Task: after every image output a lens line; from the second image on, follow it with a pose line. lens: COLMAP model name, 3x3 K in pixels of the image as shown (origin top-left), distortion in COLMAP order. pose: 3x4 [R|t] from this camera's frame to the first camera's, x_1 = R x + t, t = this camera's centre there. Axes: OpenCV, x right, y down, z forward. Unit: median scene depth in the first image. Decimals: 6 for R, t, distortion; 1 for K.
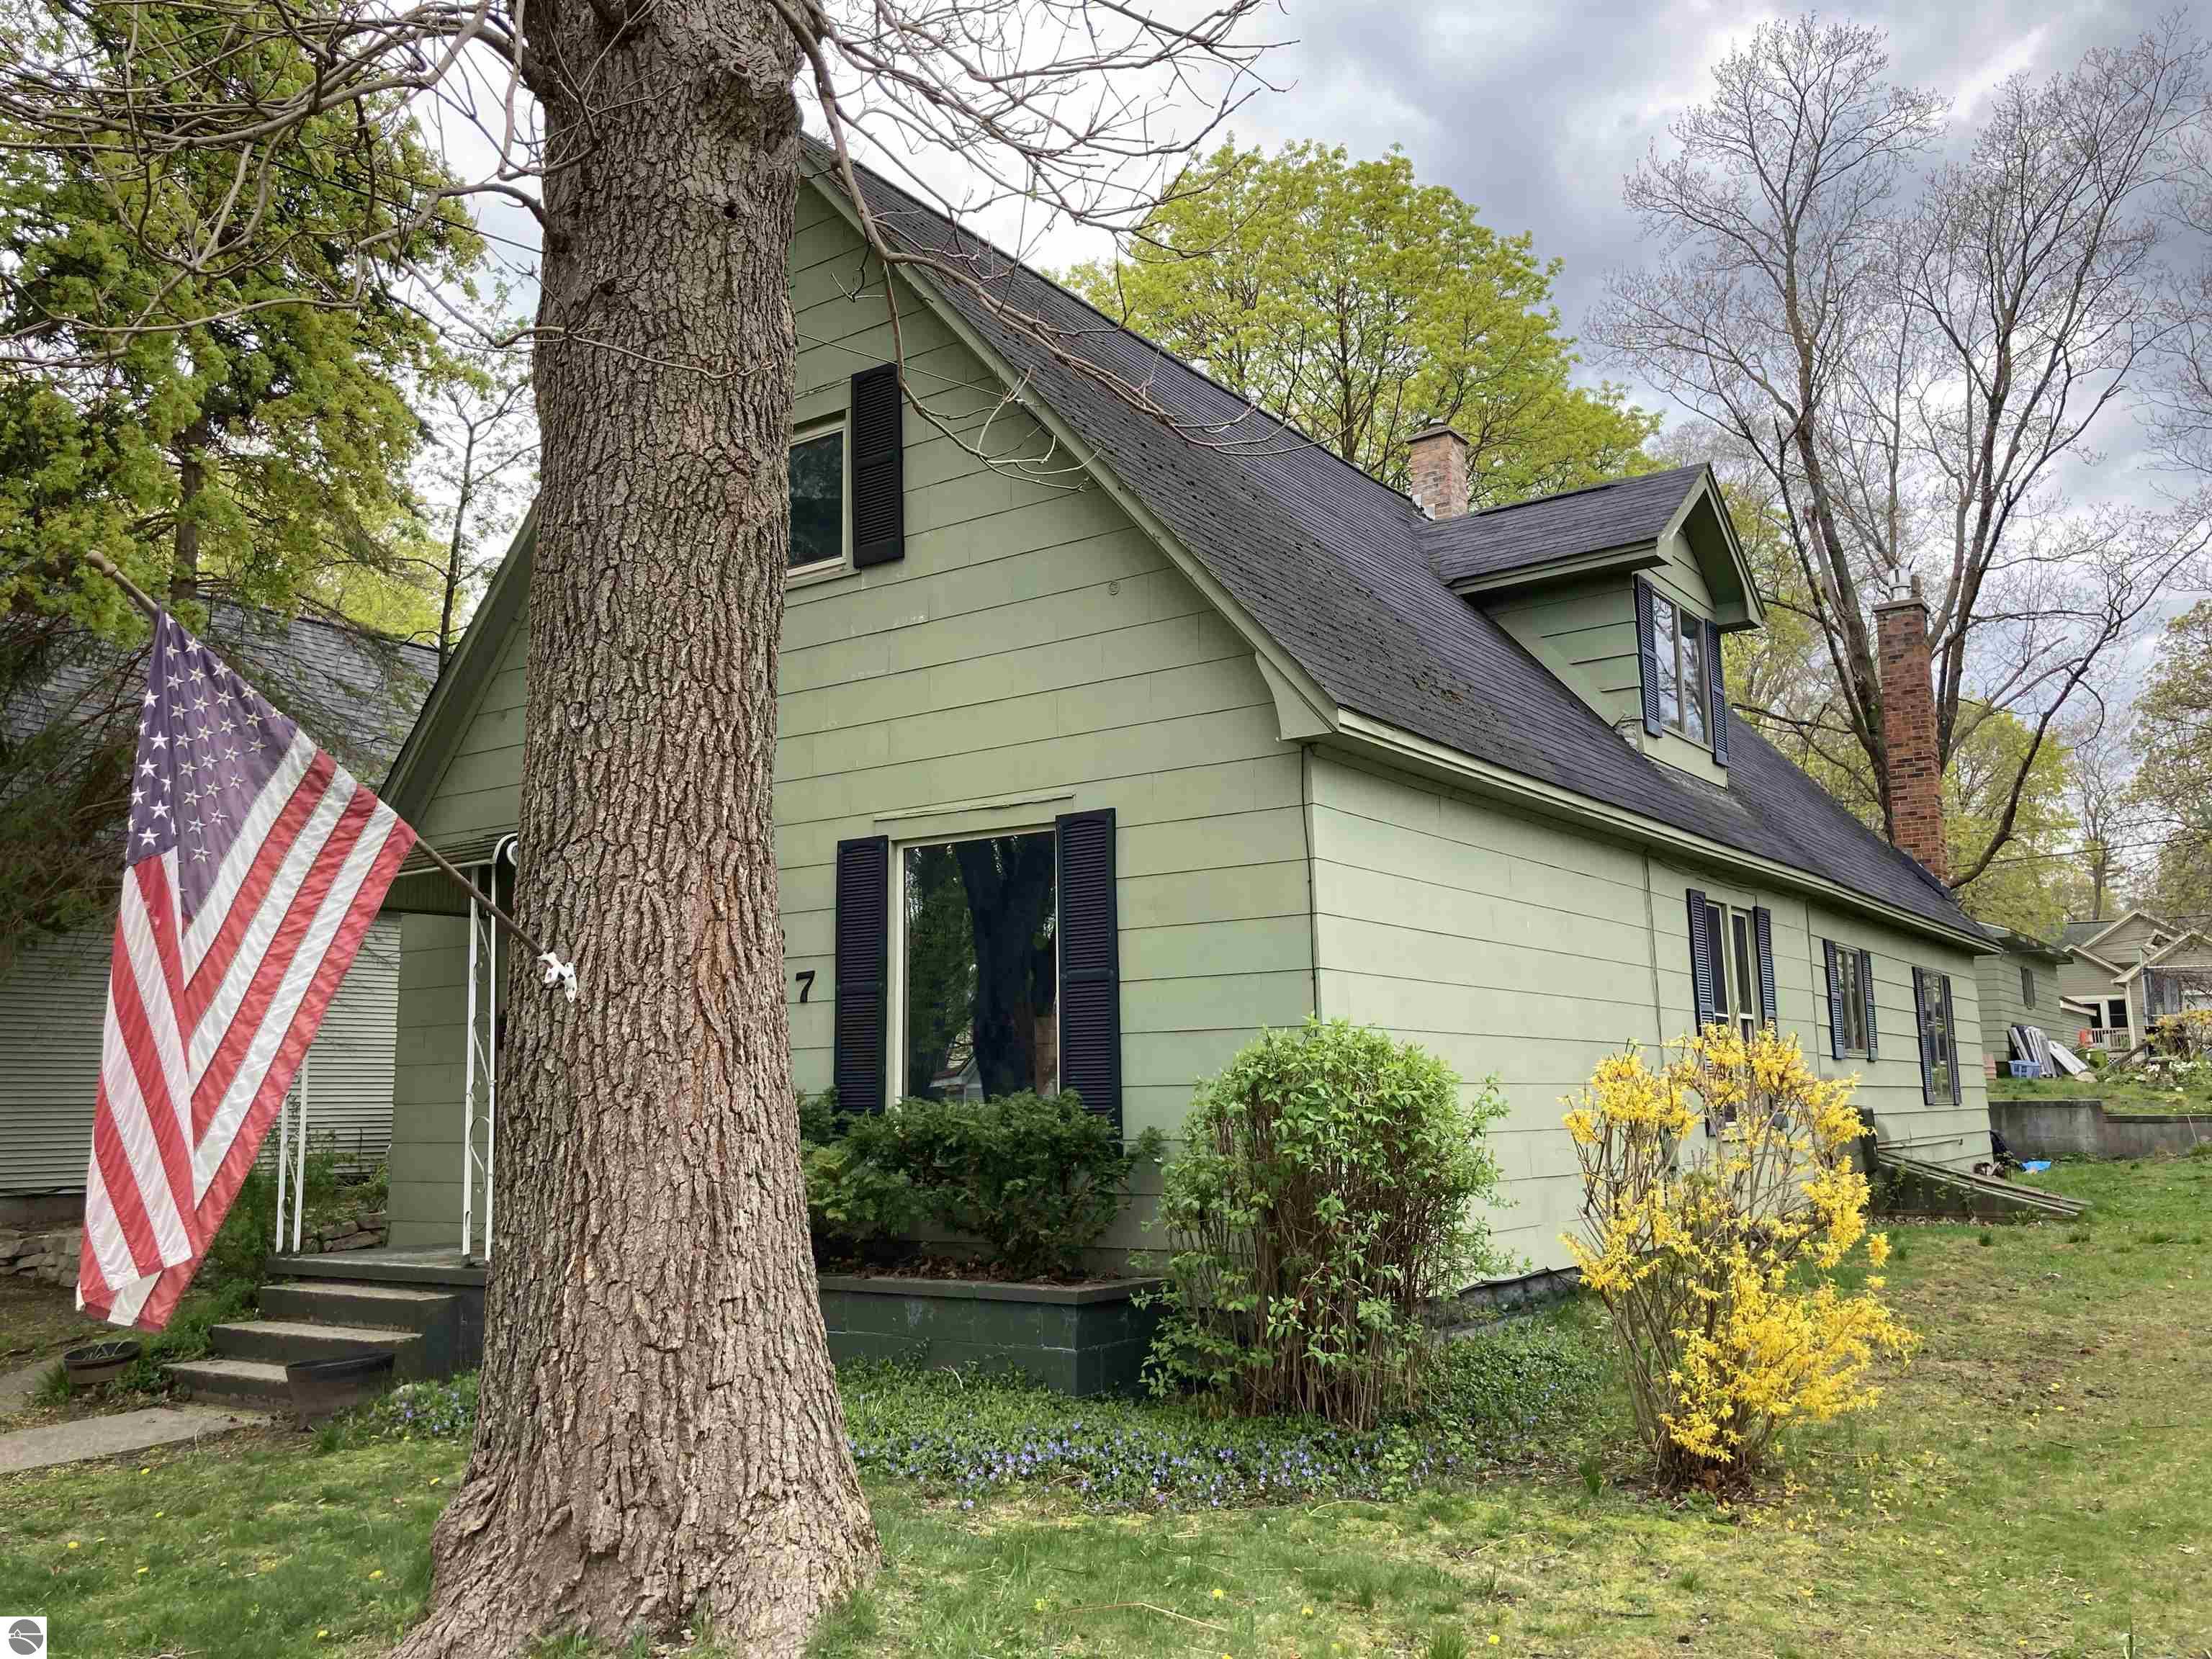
lens RADIAL K [[1772.5, 0, 1106.0], [0, 1772.5, 829.5], [0, 0, 1]] dist [0.102221, -0.002846]
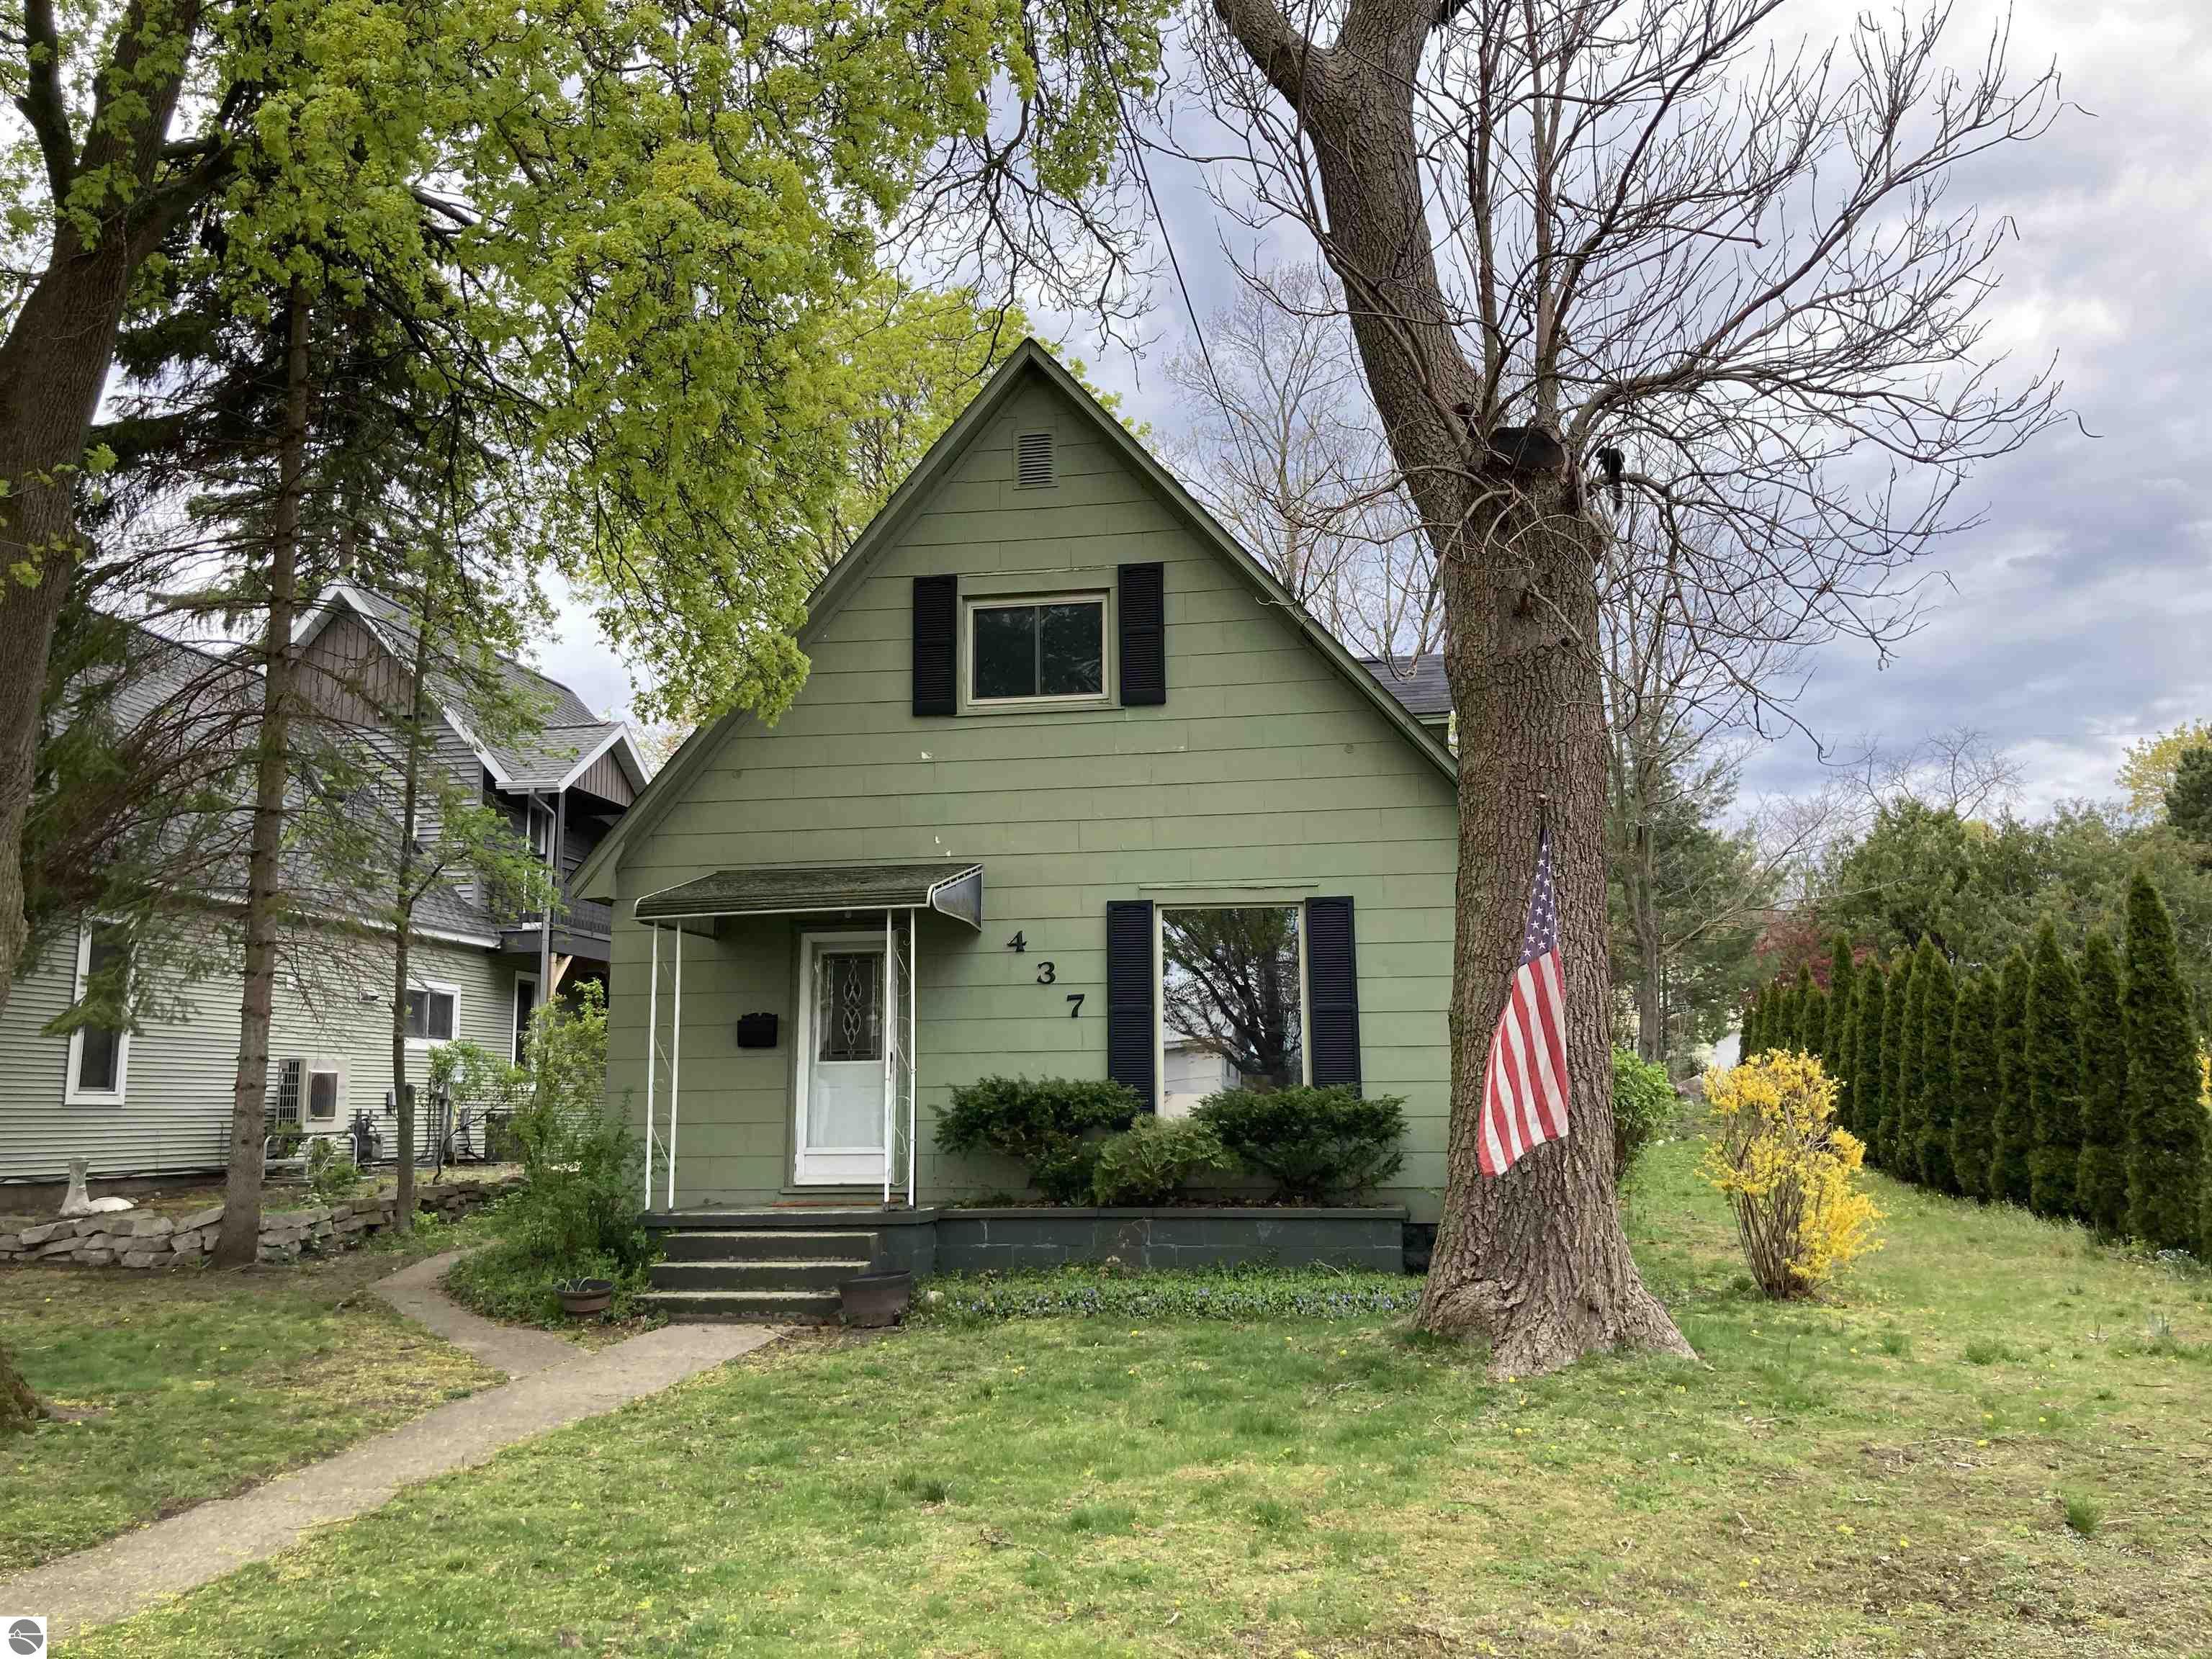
lens RADIAL K [[1772.5, 0, 1106.0], [0, 1772.5, 829.5], [0, 0, 1]] dist [0.102221, -0.002846]
pose [[0.896449, 0.071313, 0.437372, -0.761559], [-0.068341, 0.997407, -0.022553, -0.018180], [-0.437846, -0.009673, 0.898998, -0.243416]]
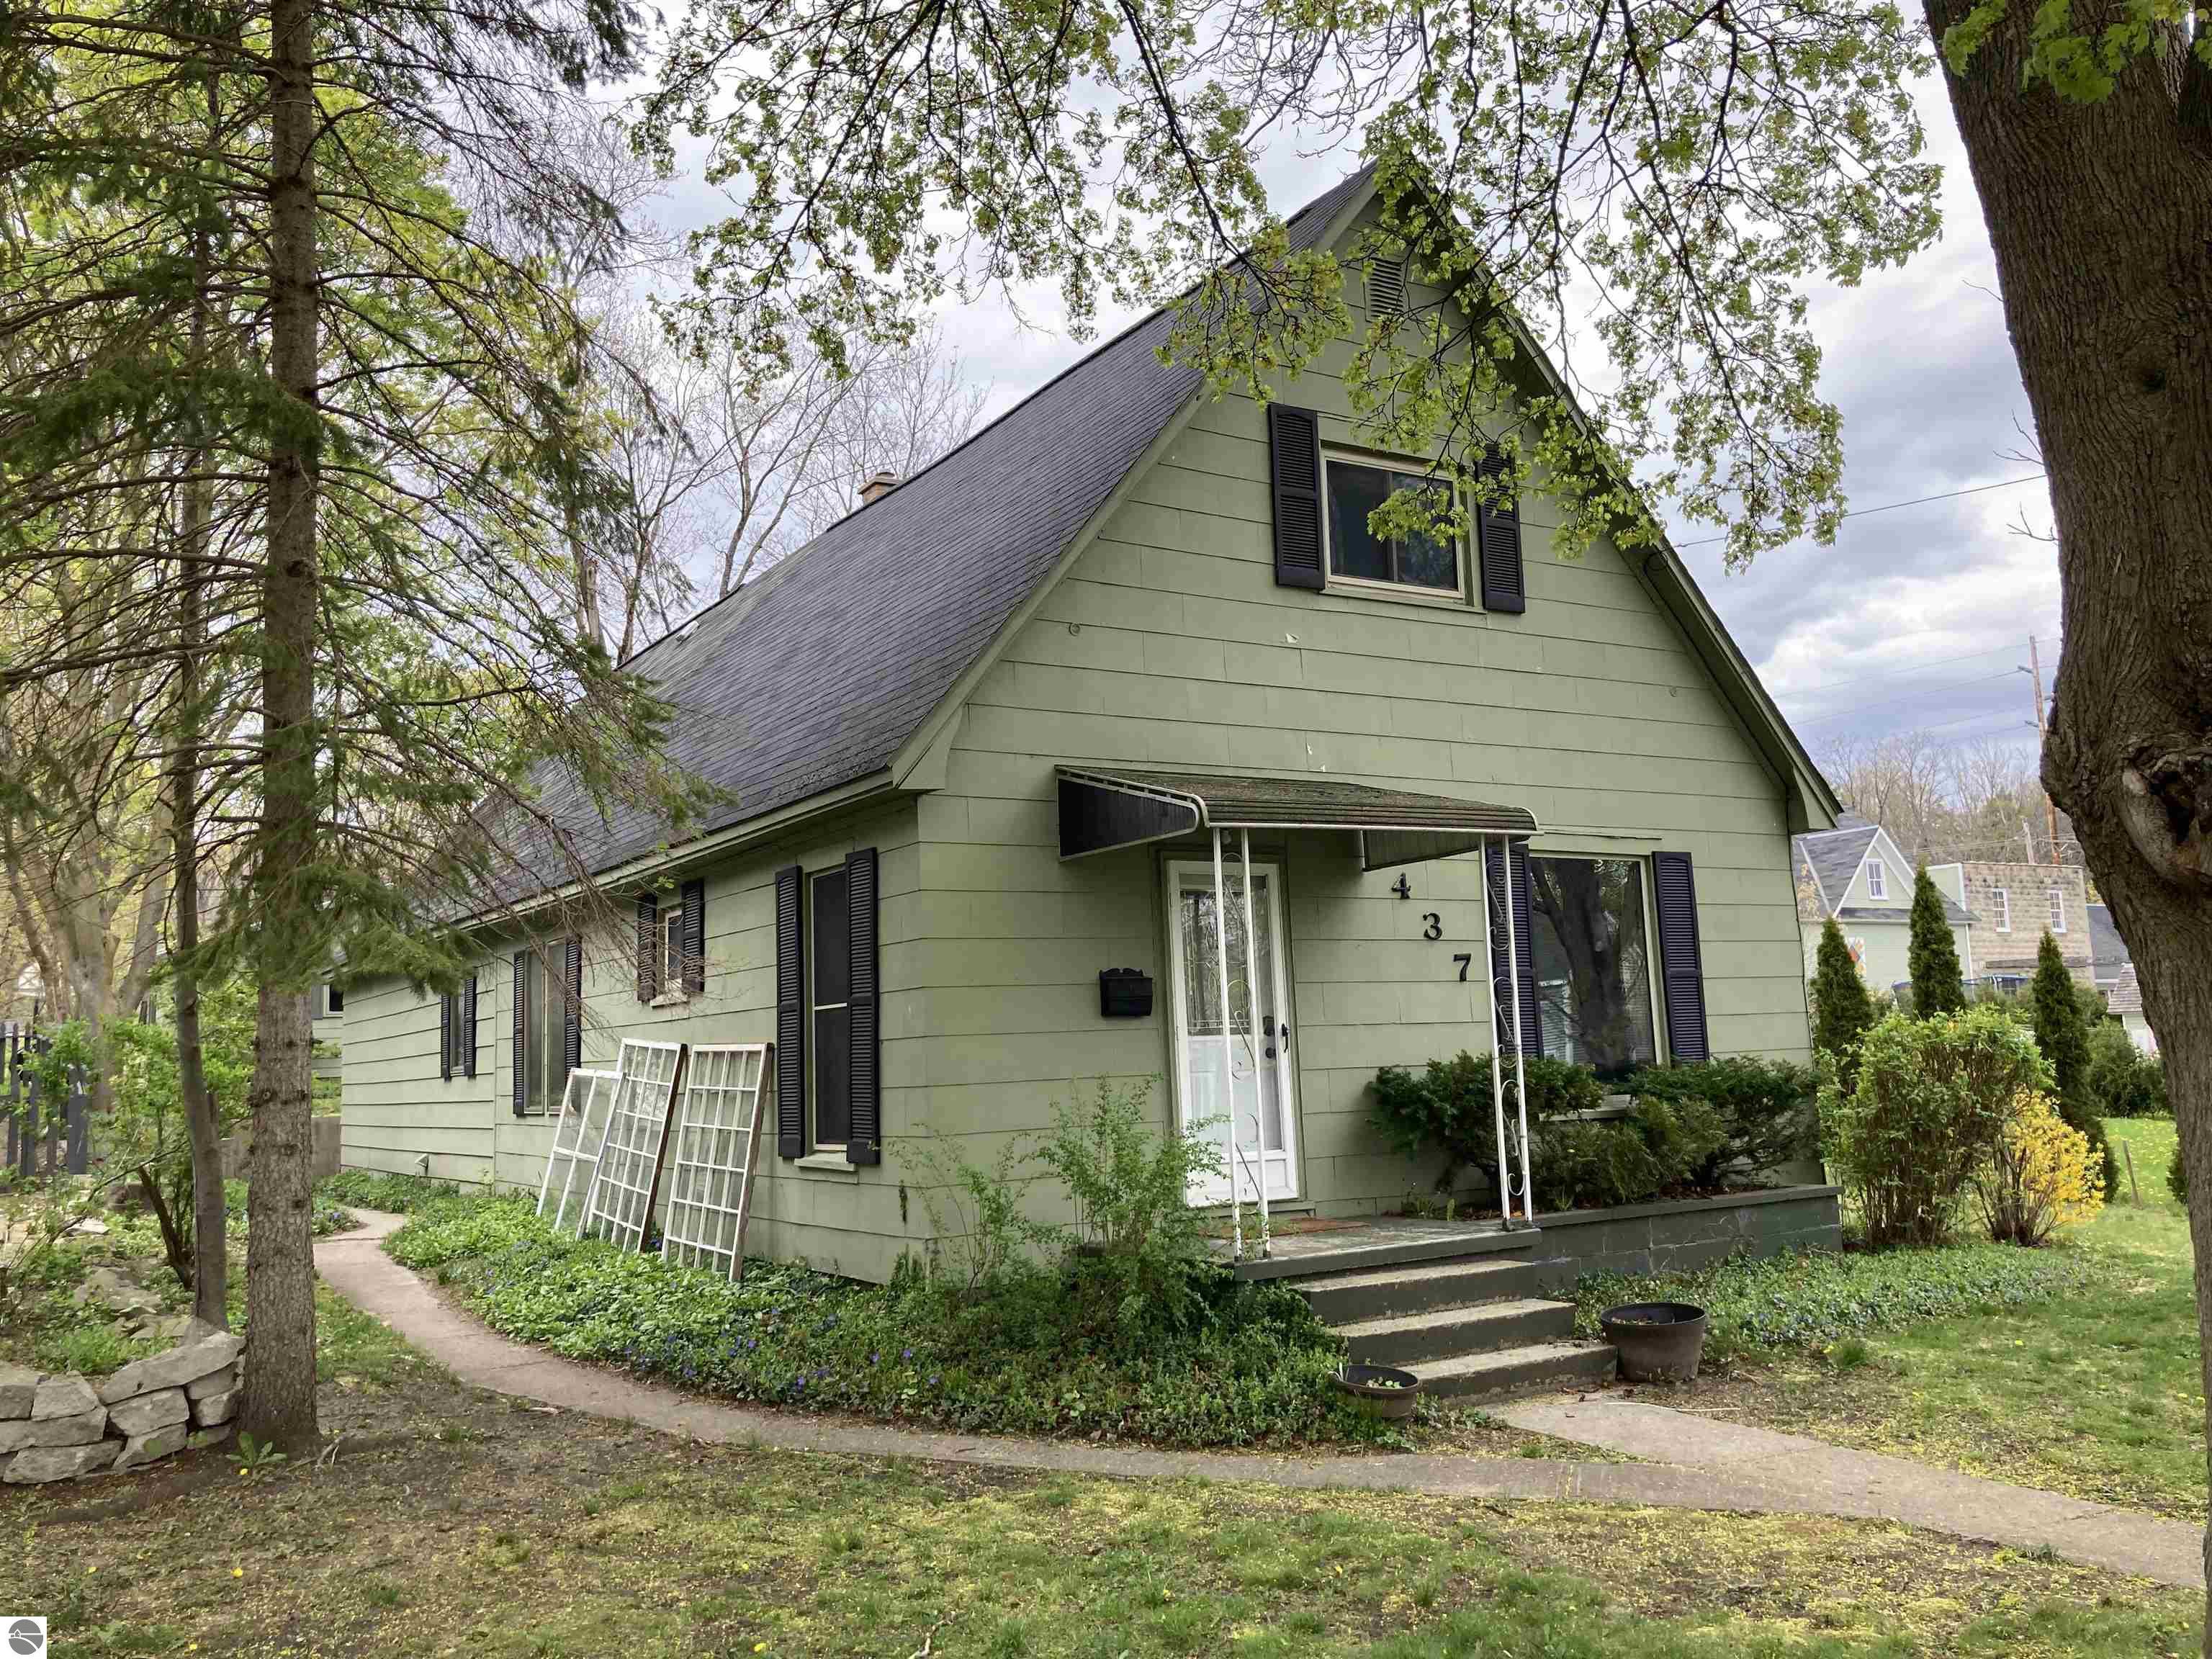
lens RADIAL K [[1772.5, 0, 1106.0], [0, 1772.5, 829.5], [0, 0, 1]] dist [0.102221, -0.002846]
pose [[0.399758, 0.119787, 0.908760, -1.296717], [-0.100164, 0.991196, -0.086591, 0.122658], [-0.911132, -0.056410, 0.408237, 0.755201]]
